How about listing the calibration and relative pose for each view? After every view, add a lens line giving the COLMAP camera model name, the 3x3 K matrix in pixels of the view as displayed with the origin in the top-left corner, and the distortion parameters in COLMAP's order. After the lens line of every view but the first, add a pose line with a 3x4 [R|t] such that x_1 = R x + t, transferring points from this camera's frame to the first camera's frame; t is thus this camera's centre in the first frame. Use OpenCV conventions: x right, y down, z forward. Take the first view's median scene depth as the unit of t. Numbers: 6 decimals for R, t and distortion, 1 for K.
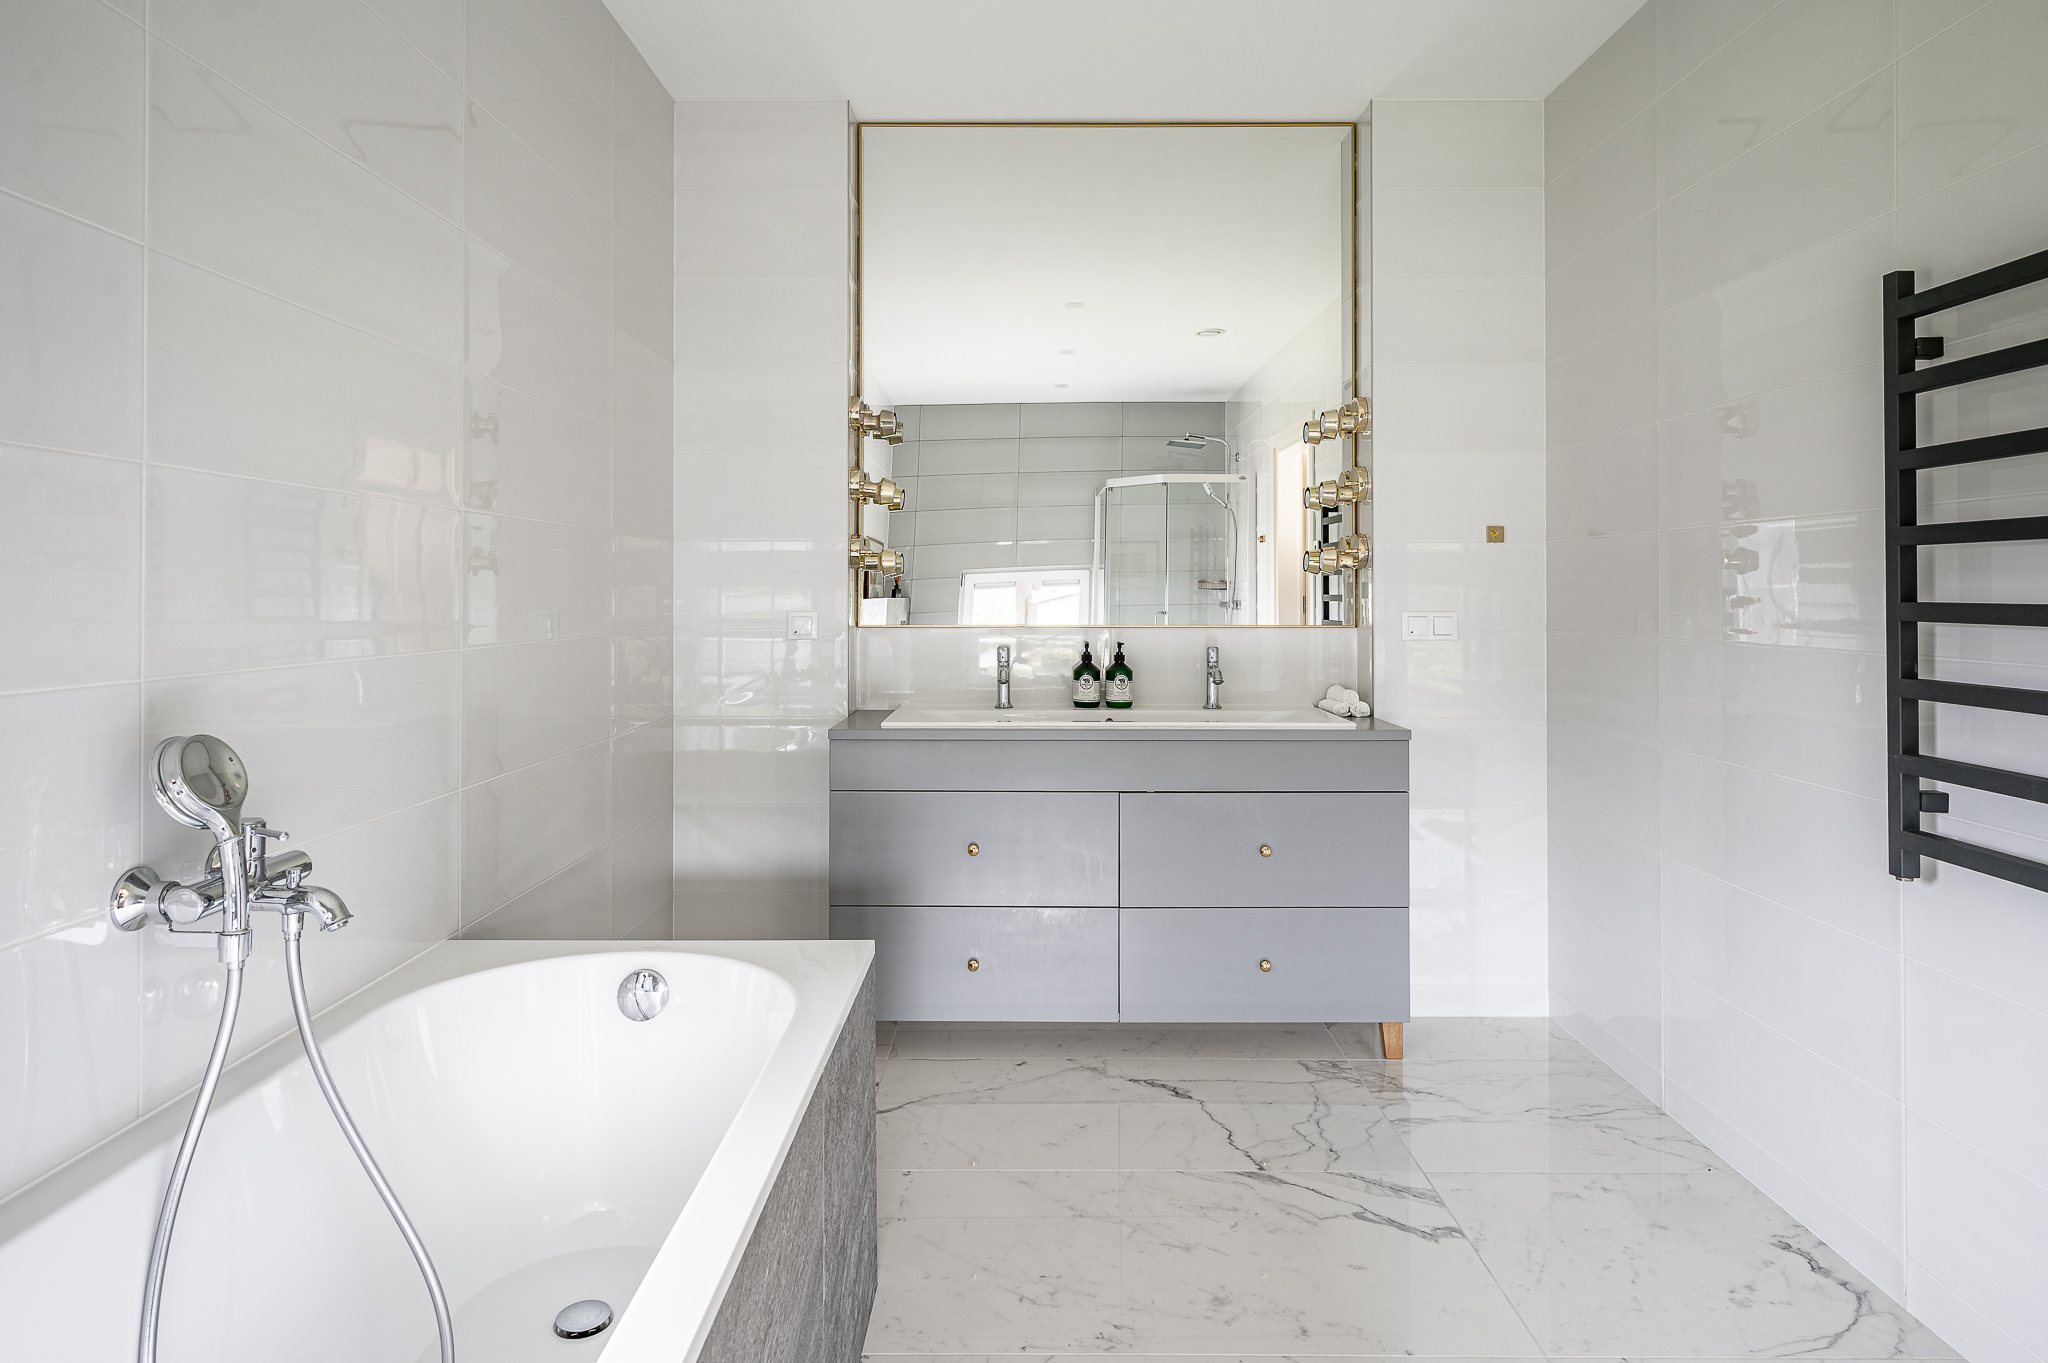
lens RADIAL K [[1157.9, 0, 1031.8], [0, 1157.9, 592.4], [0, 0, 1]] dist [0.000210, 0.000427]
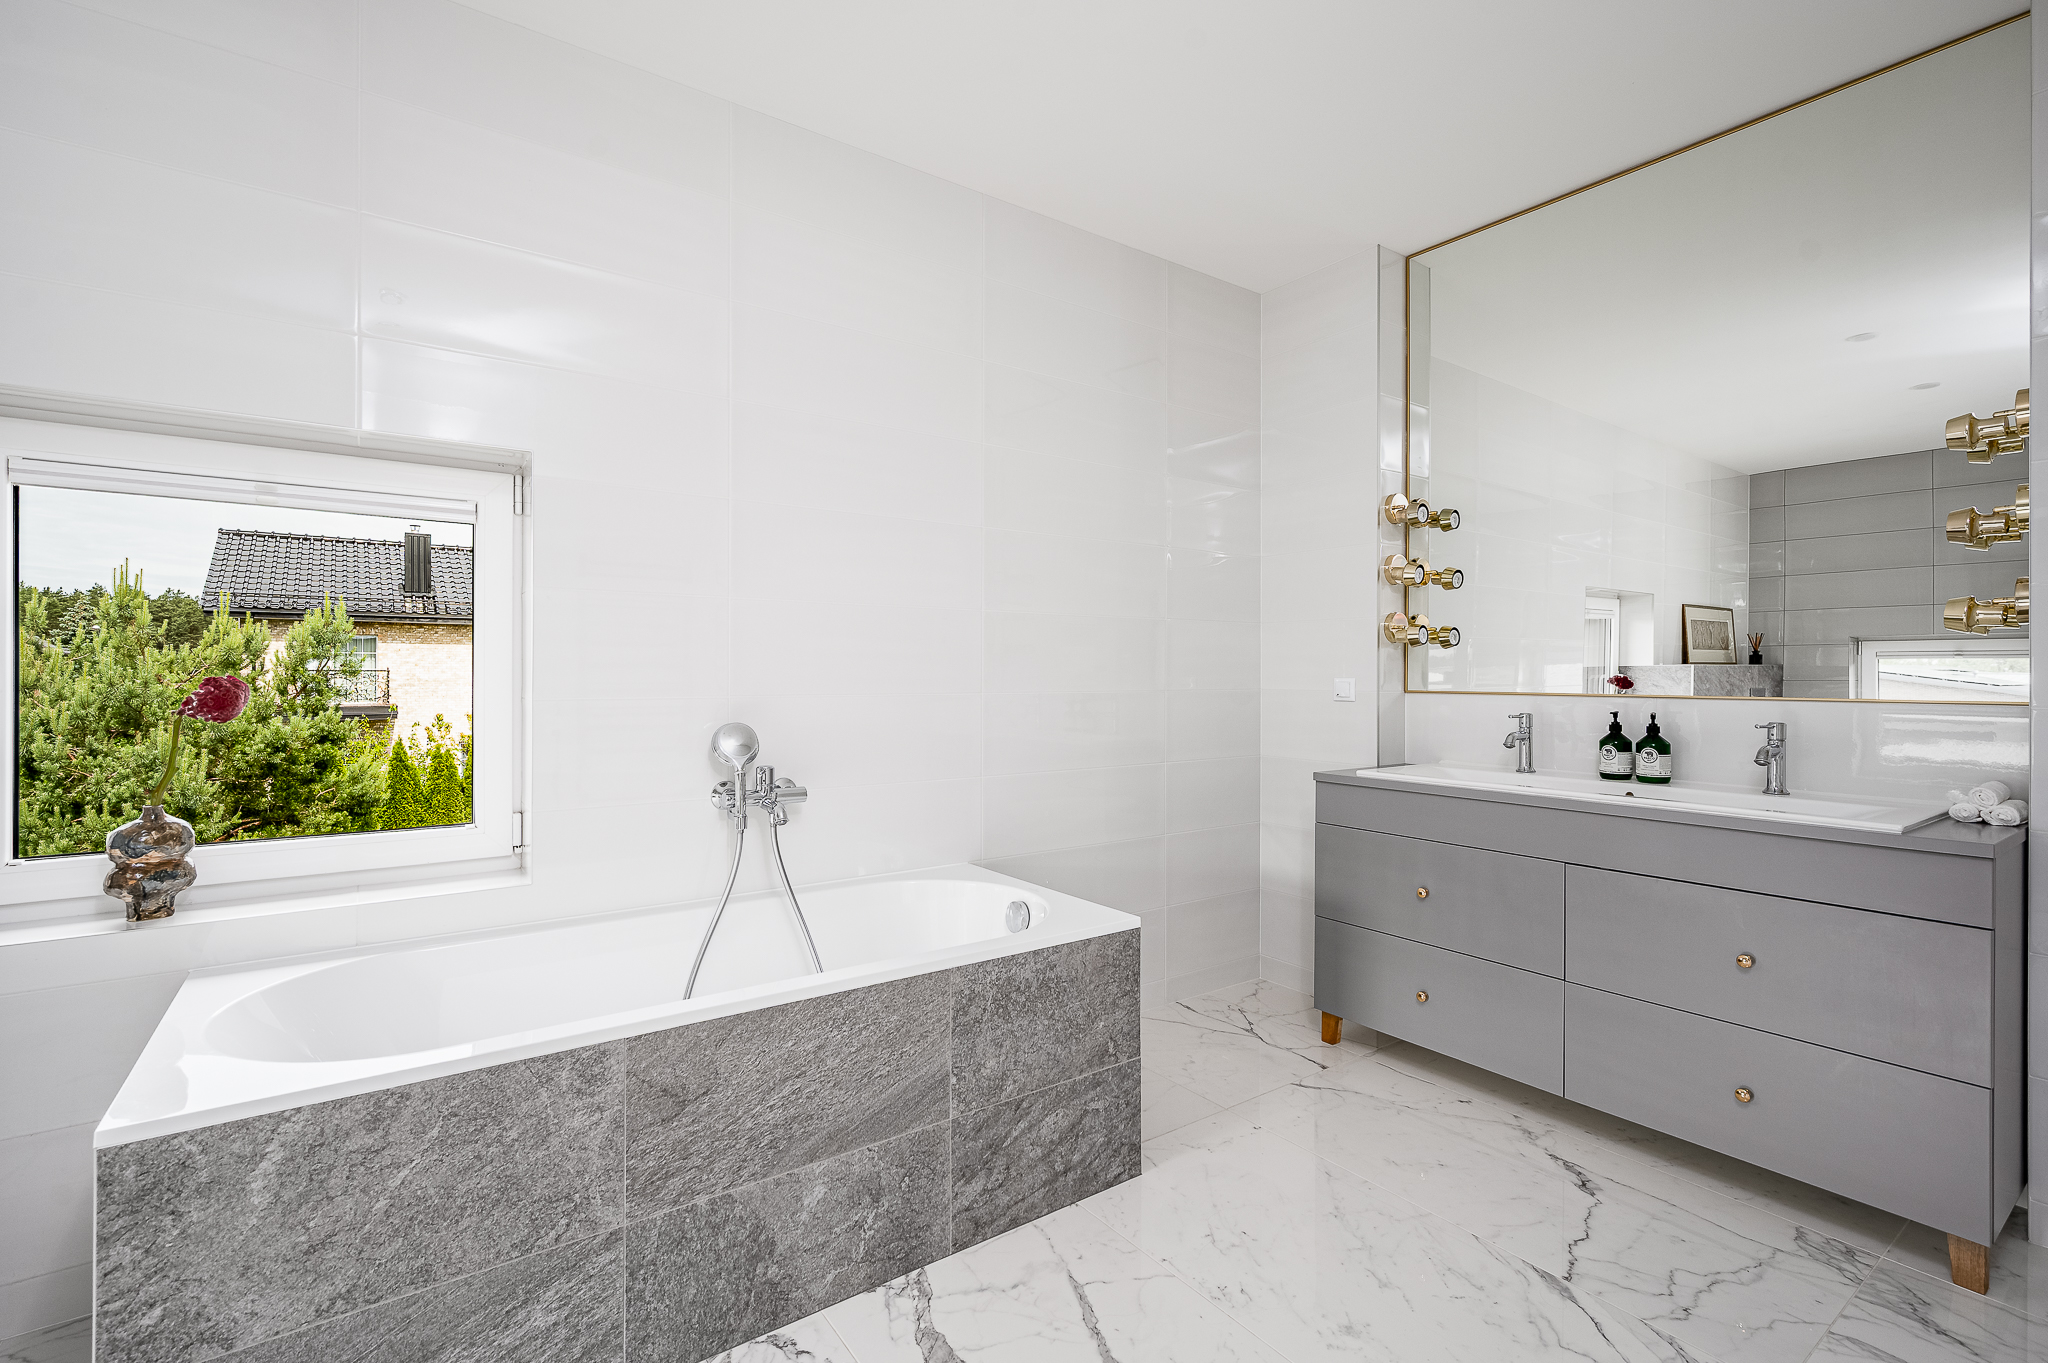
lens RADIAL K [[901.1, 0, 1022.6], [0, 901.1, 678.6], [0, 0, 1]] dist [0.001326, -0.000174]
pose [[0.599128, 0.005732, -0.800633, 0.355899], [0.006030, 0.999914, 0.011671, 0.003245], [0.800631, -0.011820, 0.599042, 0.153536]]
